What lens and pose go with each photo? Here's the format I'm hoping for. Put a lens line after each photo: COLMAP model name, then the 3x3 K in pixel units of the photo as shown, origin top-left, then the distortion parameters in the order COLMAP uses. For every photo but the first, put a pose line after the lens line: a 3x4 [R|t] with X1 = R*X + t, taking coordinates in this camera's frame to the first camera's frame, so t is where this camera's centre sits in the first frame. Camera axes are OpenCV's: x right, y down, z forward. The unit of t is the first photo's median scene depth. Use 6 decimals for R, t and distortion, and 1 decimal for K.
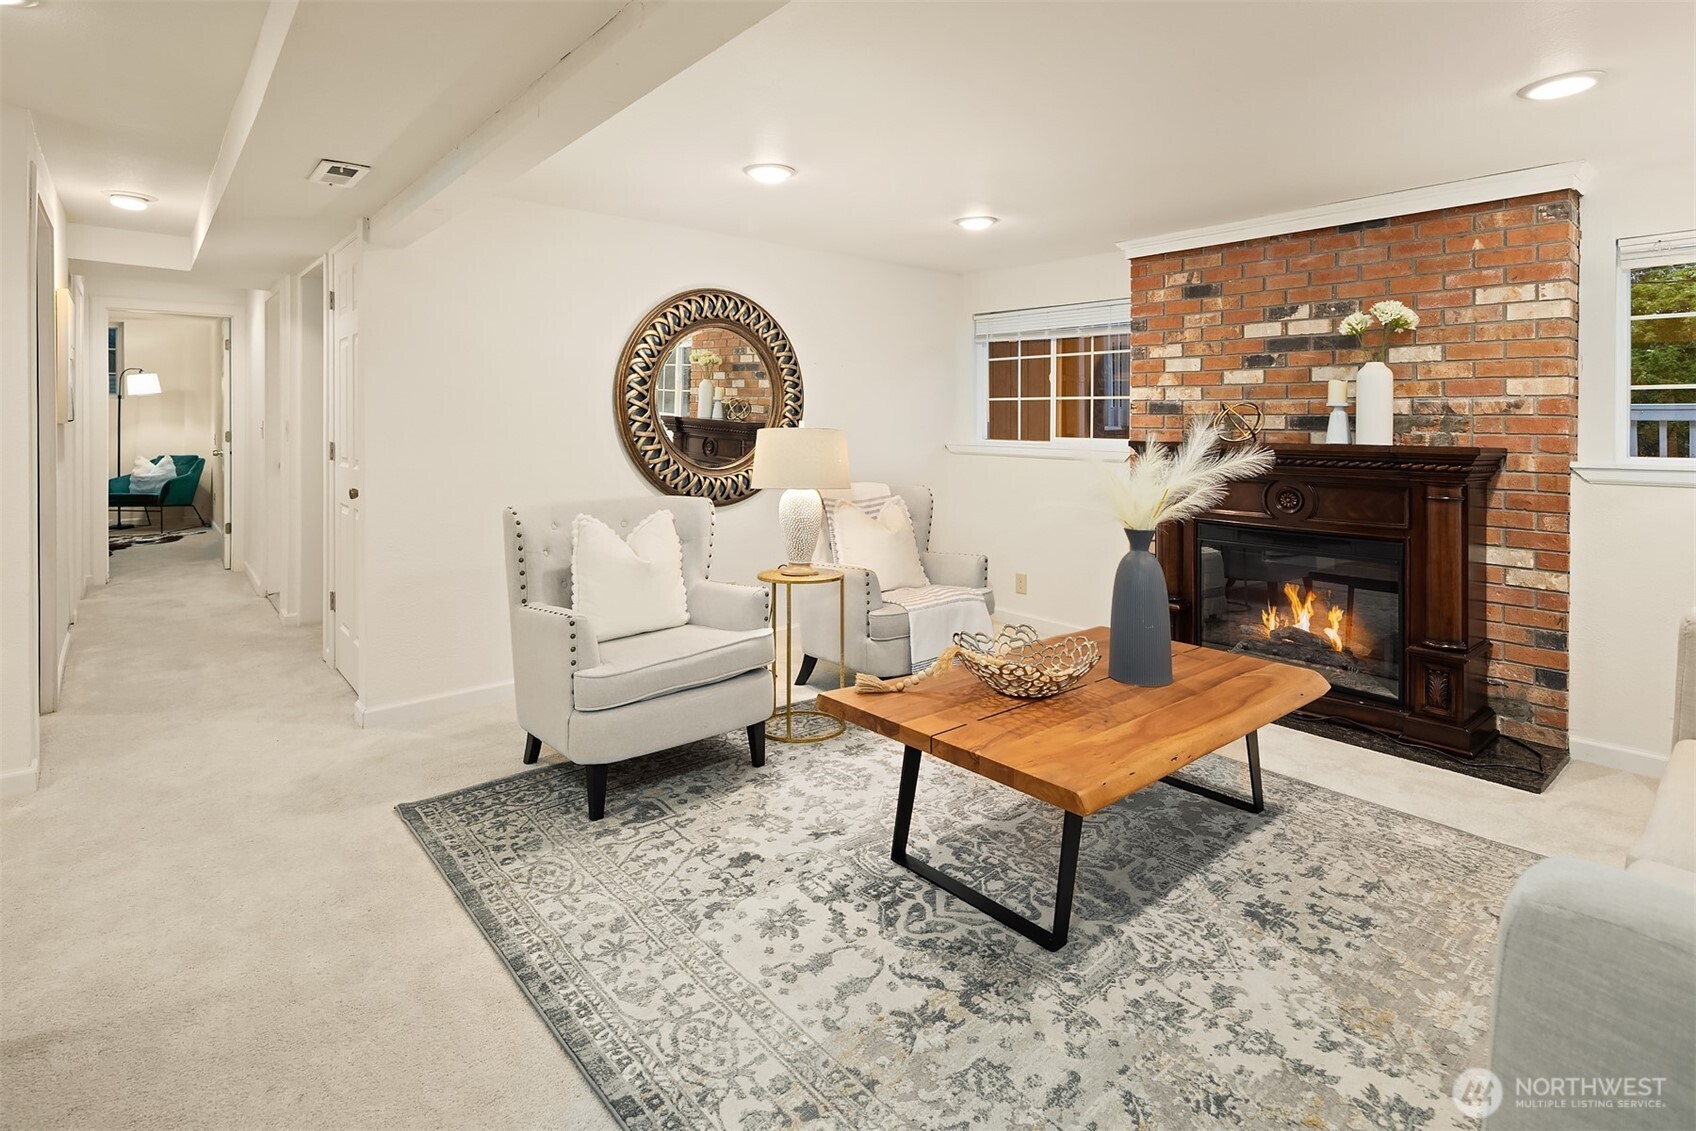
lens RADIAL K [[833.7, 0, 862.4], [0, 833.7, 405.9], [0, 0, 1]] dist [0.005767, -0.005916]
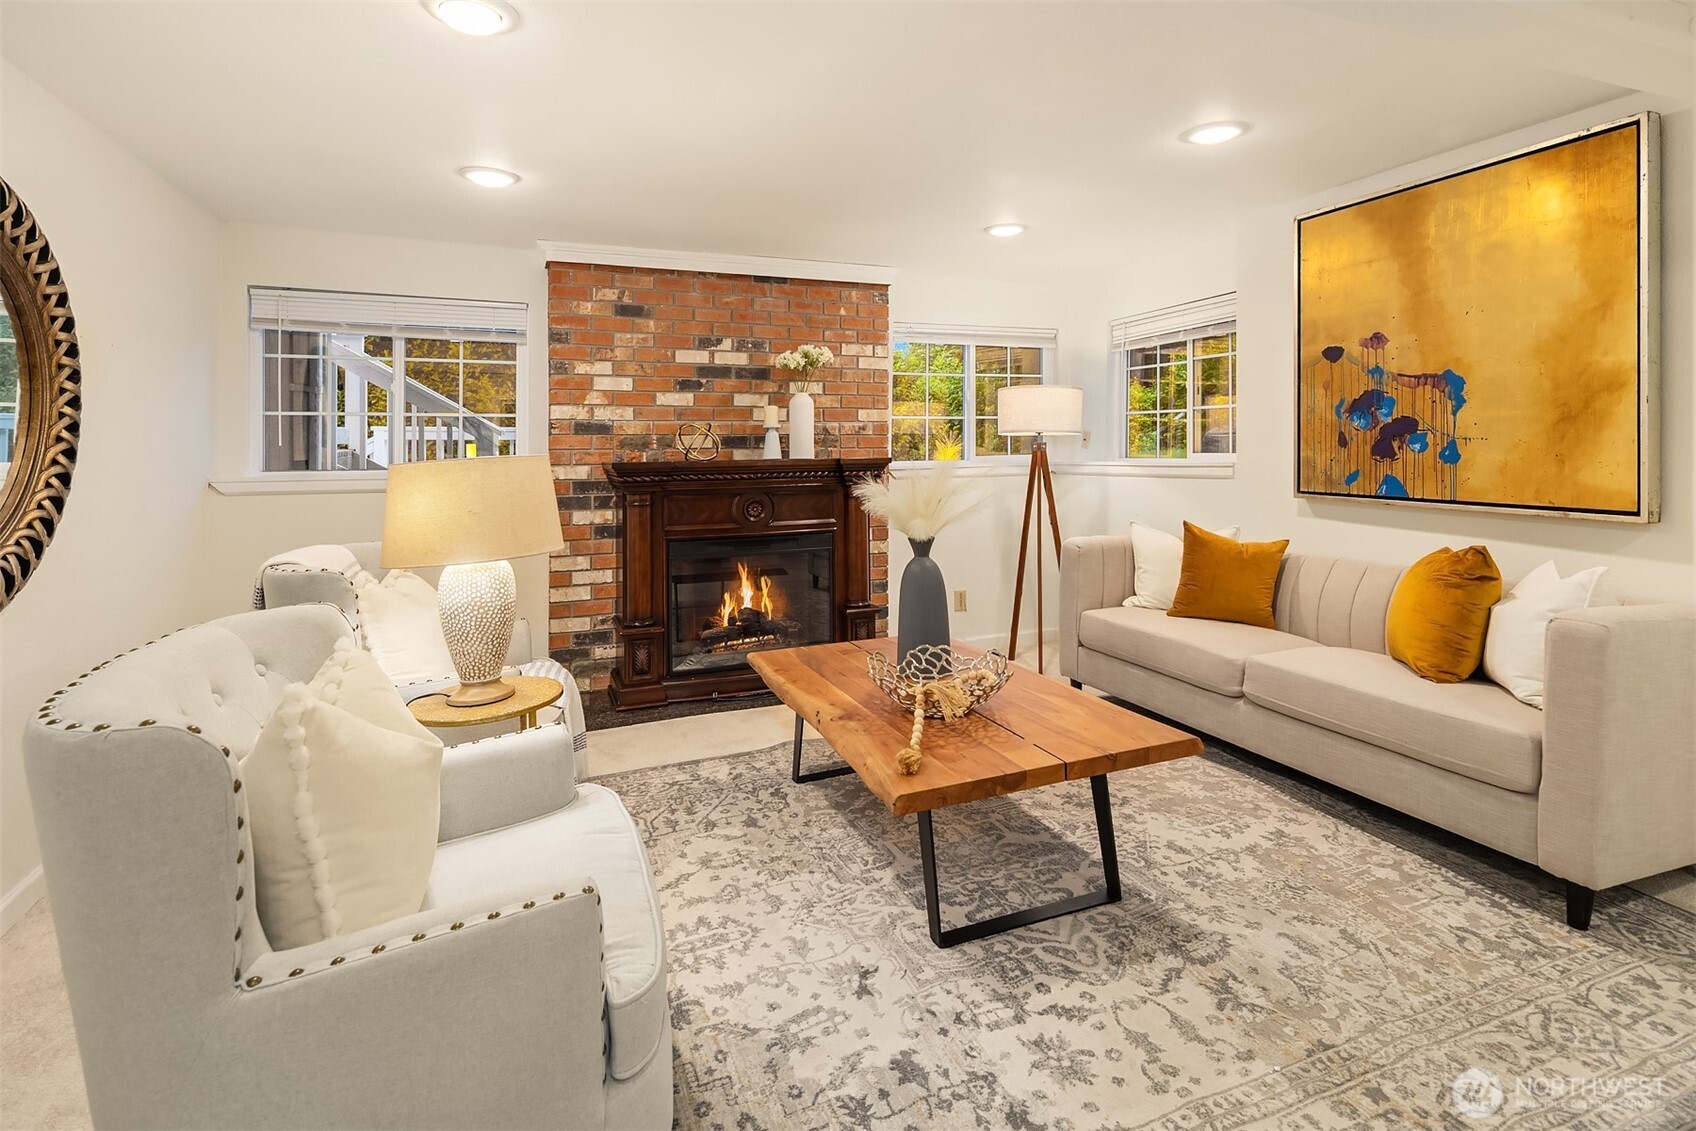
lens RADIAL K [[833.7, 0, 797.7], [0, 833.7, 432.1], [0, 0, 1]] dist [0.005767, -0.005916]
pose [[0.339945, 0.002261, 0.940442, -0.668981], [-0.008551, 0.999963, 0.000687, 0.007219], [-0.940406, -0.008276, 0.339952, 0.684589]]
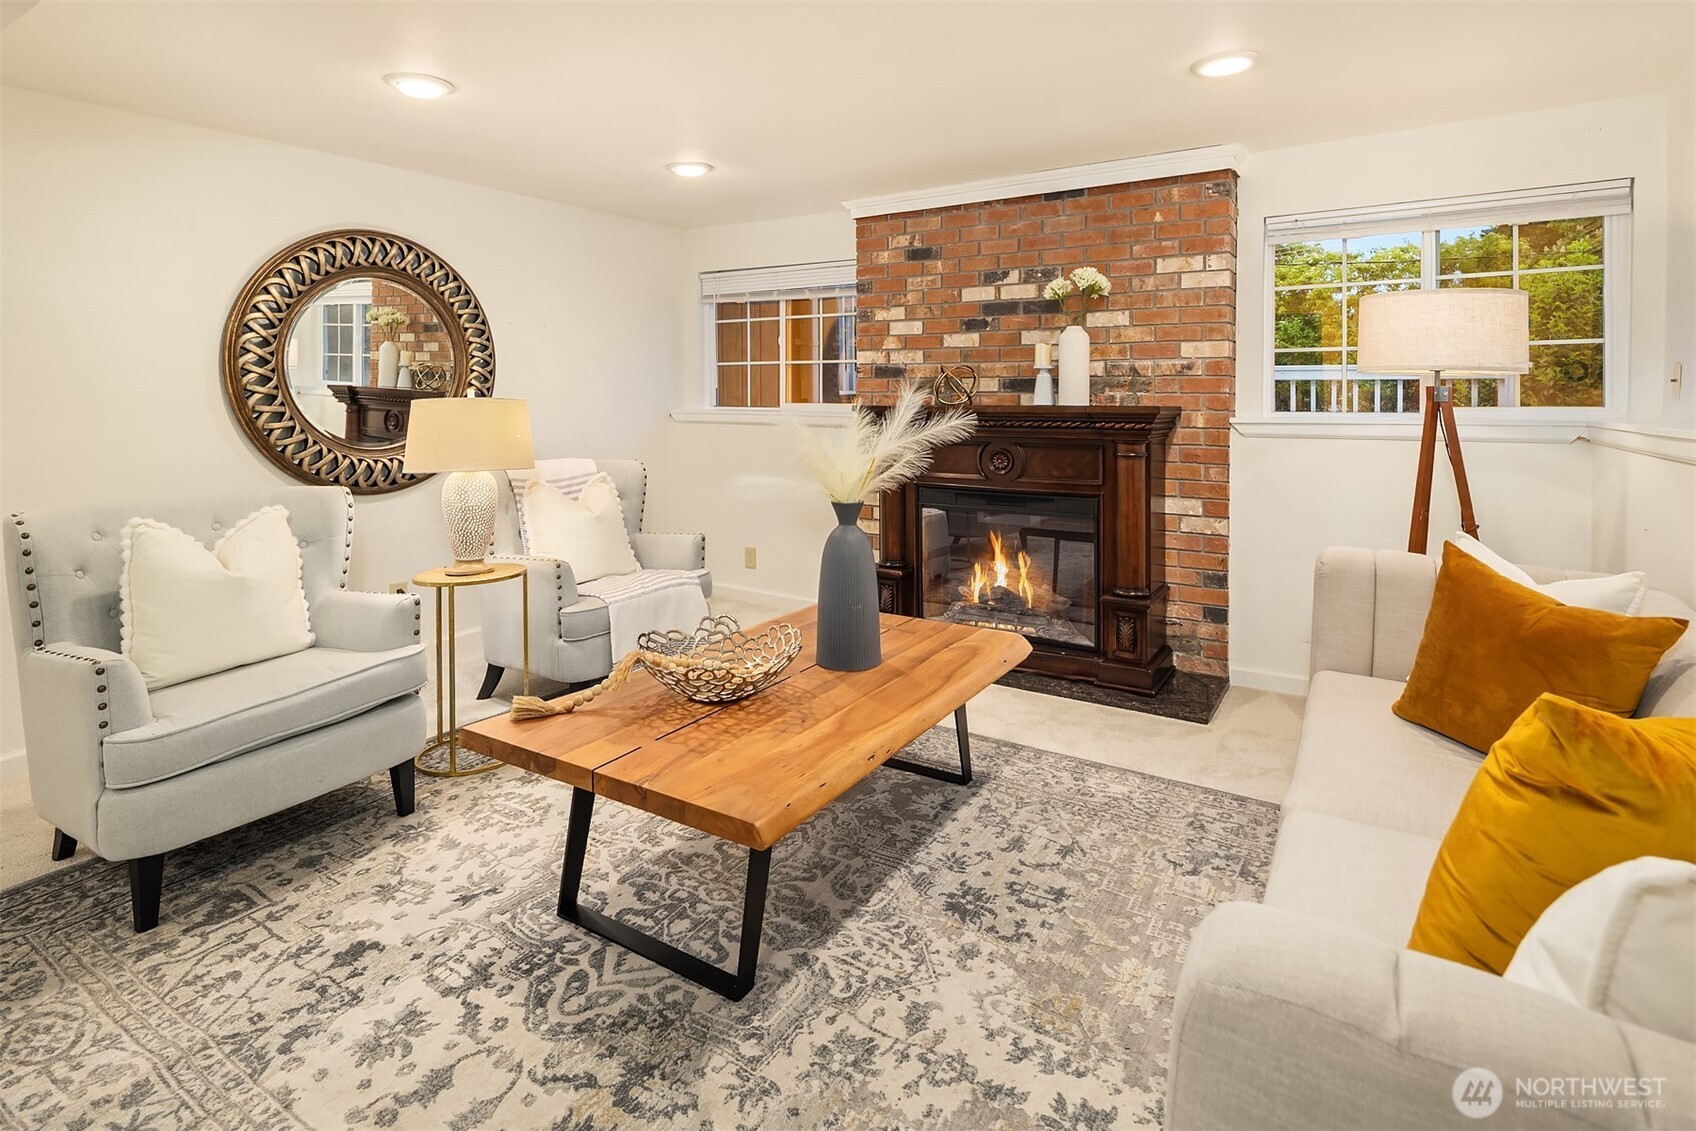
lens RADIAL K [[833.7, 0, 875.8], [0, 833.7, 386.3], [0, 0, 1]] dist [0.005767, -0.005916]
pose [[0.953518, -0.011667, 0.301110, 0.074767], [0.006450, 0.999812, 0.018312, 0.002516], [-0.301267, -0.015518, 0.953414, 0.095928]]
